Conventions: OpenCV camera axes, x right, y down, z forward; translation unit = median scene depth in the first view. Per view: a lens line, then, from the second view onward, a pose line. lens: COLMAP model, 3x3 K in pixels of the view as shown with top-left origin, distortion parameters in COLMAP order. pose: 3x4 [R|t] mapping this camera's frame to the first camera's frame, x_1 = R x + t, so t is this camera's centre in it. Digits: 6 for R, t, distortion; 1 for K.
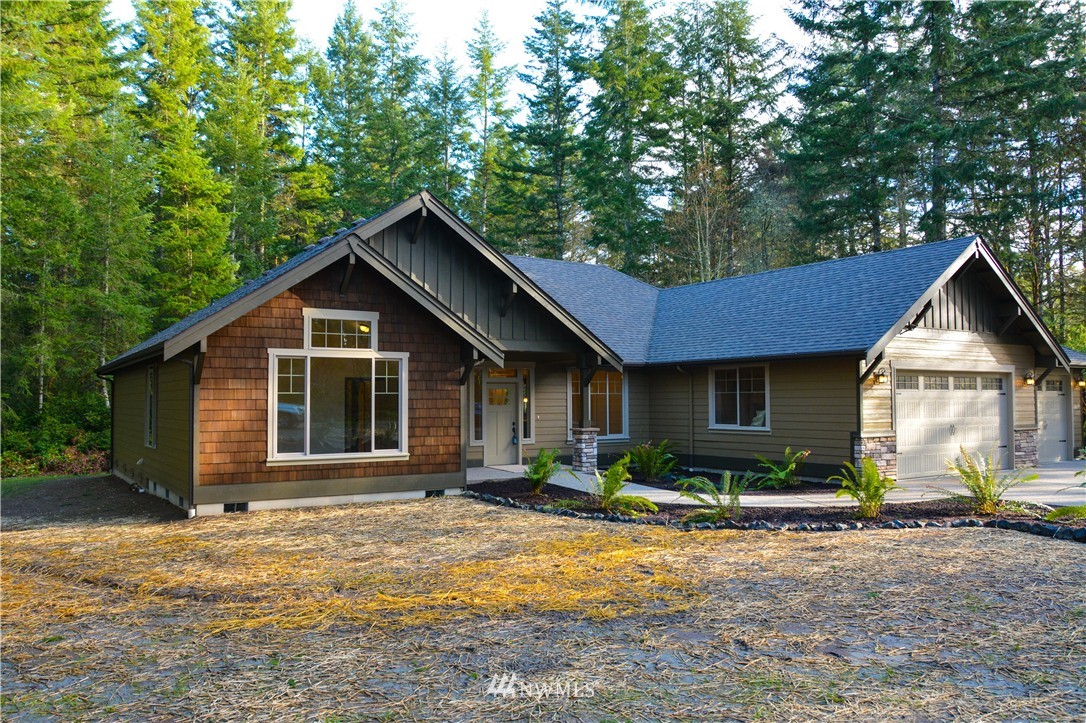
lens RADIAL K [[832.0, 0, 546.3], [0, 832.0, 362.4], [0, 0, 1]] dist [-0.040743, 0.001221]
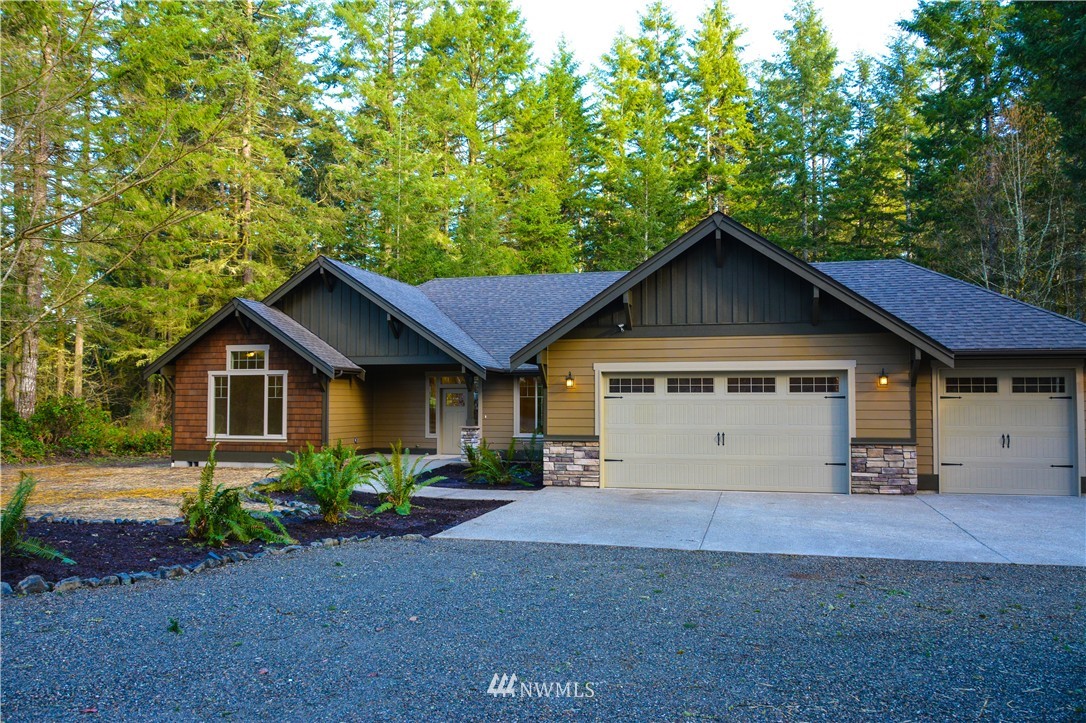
lens RADIAL K [[832.0, 0, 546.3], [0, 832.0, 362.4], [0, 0, 1]] dist [-0.040743, 0.001221]
pose [[0.676050, -0.031297, -0.736191, 1.245819], [0.031101, 0.999419, -0.013927, 0.009386], [0.736199, -0.013481, 0.676631, 0.337748]]
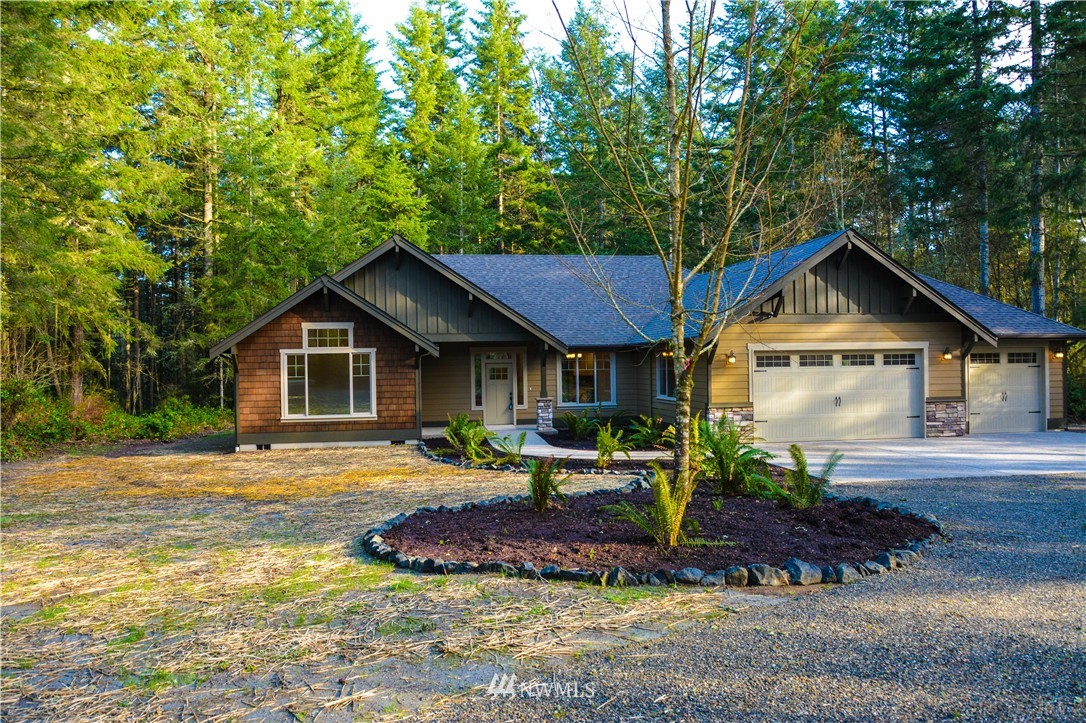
lens RADIAL K [[832.0, 0, 546.3], [0, 832.0, 362.4], [0, 0, 1]] dist [-0.040743, 0.001221]
pose [[0.916874, -0.011156, -0.399021, 0.712780], [0.030979, 0.998583, 0.043266, -0.041477], [0.397973, -0.052030, 0.915921, -0.246595]]
